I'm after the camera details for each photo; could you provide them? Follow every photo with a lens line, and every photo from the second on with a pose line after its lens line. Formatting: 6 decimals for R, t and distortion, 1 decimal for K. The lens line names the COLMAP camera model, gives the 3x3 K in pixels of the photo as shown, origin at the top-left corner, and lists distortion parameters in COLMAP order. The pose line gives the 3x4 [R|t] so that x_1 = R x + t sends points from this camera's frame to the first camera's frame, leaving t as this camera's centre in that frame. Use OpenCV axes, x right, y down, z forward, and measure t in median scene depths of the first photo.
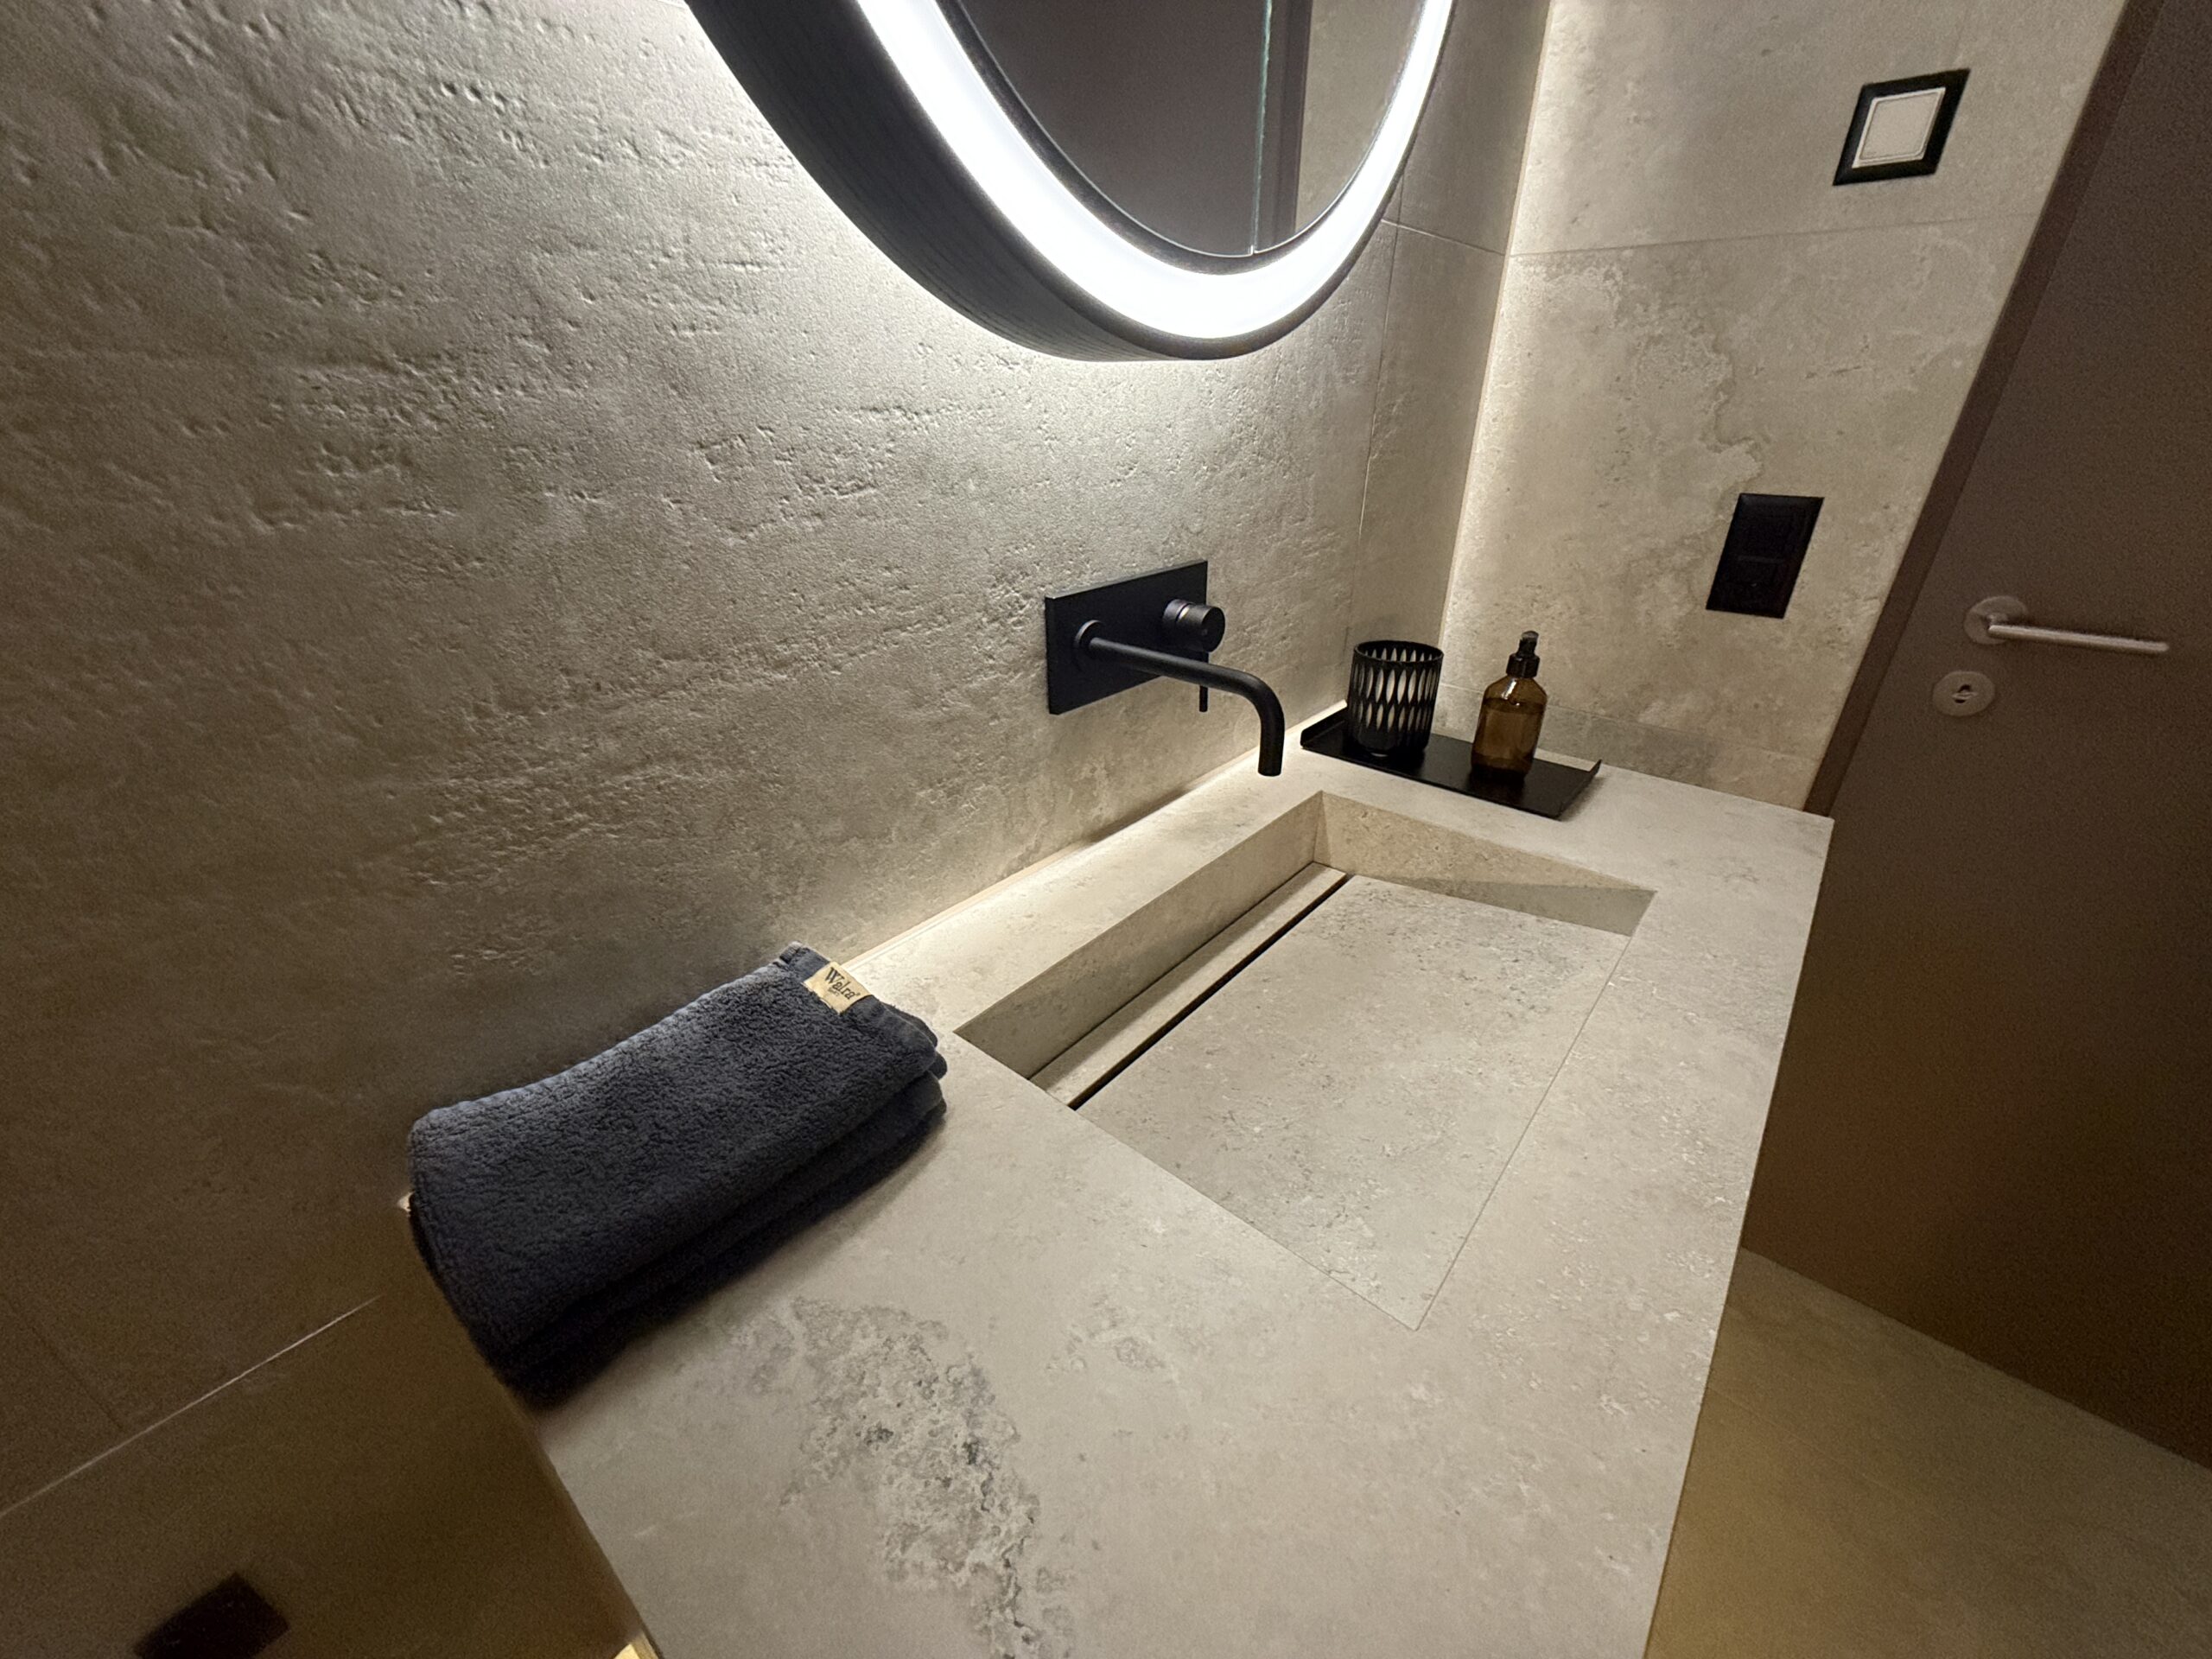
lens RADIAL K [[877.0, 0, 1106.0], [0, 877.0, 829.5], [0, 0, 1]] dist [-0.000698, 0.000167]
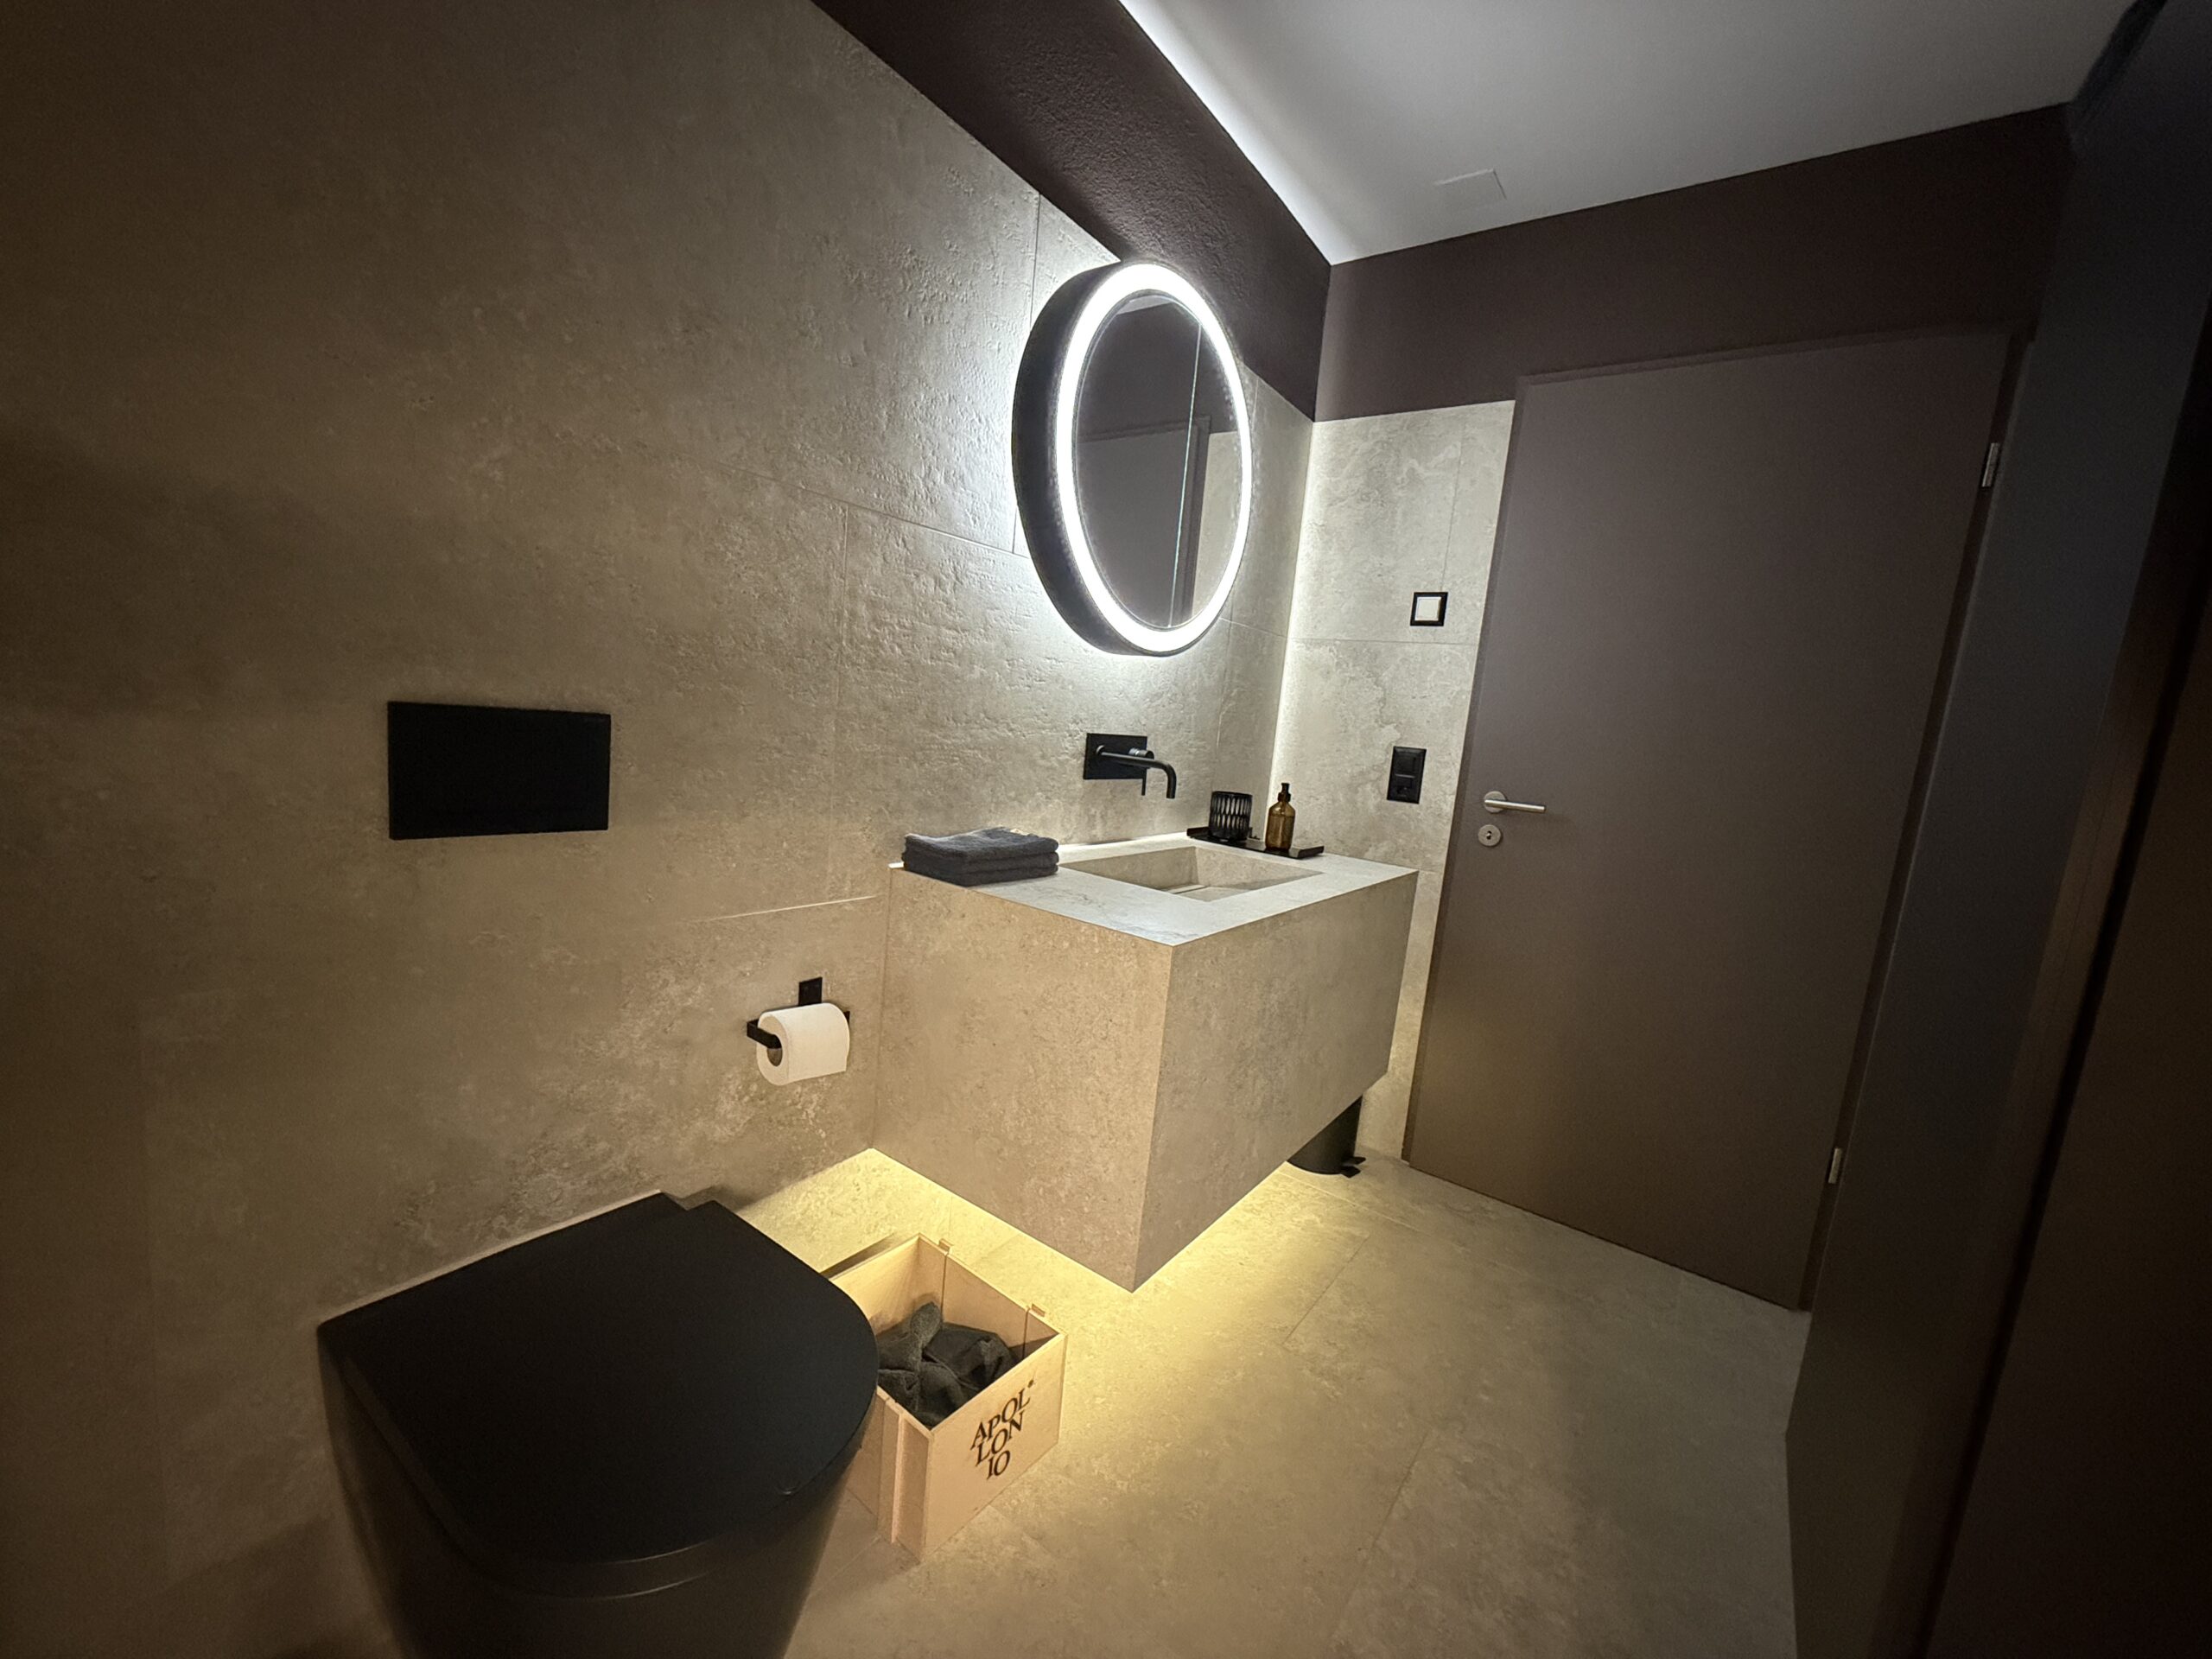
lens RADIAL K [[877.0, 0, 1106.0], [0, 877.0, 829.5], [0, 0, 1]] dist [-0.000698, 0.000167]
pose [[0.992929, 0.083597, 0.084287, -0.162377], [-0.051497, 0.943042, -0.328664, 0.667071], [-0.106961, 0.321999, 0.940678, -1.059701]]
